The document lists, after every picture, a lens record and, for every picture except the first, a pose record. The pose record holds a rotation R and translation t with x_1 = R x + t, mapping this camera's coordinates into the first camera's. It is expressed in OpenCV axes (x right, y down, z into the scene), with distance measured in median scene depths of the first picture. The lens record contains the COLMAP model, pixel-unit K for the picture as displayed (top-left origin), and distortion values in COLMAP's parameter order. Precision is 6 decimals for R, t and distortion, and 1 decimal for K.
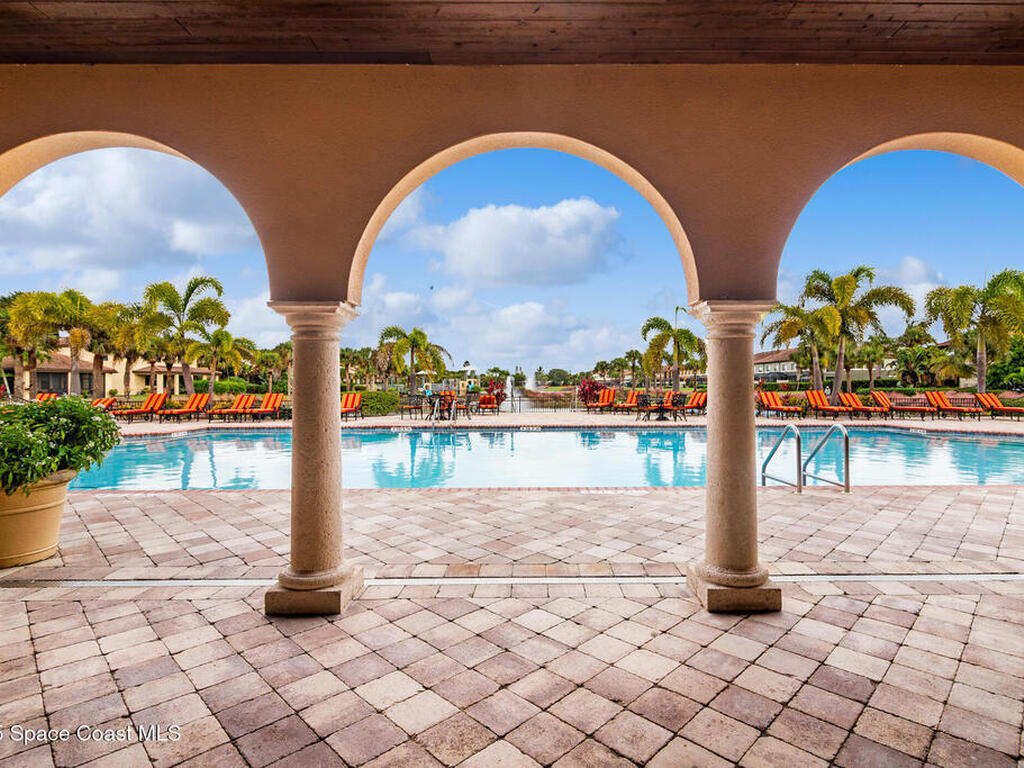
lens RADIAL K [[529.6, 0, 511.4], [0, 529.6, 383.7], [0, 0, 1]] dist [-0.000786, -0.000369]
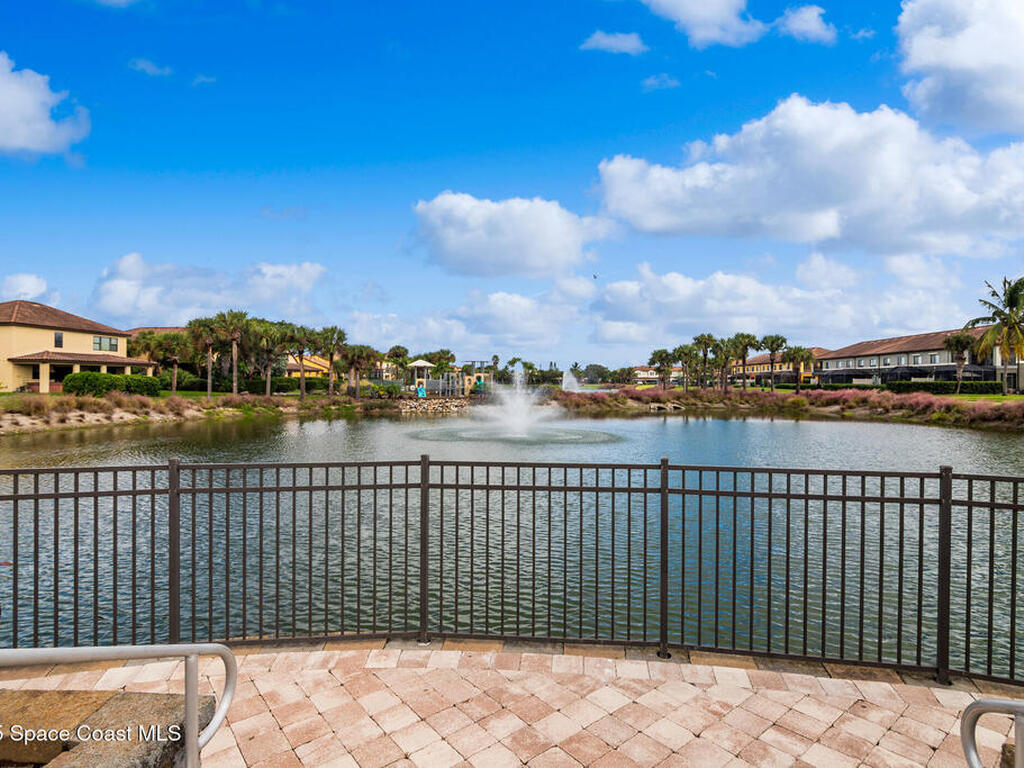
lens RADIAL K [[529.6, 0, 513.1], [0, 529.6, 384.3], [0, 0, 1]] dist [-0.000786, -0.000369]
pose [[0.997971, 0.007855, -0.063188, 0.015261], [-0.007410, 0.999946, 0.007287, 0.000906], [0.063241, -0.006804, 0.997975, 0.269435]]
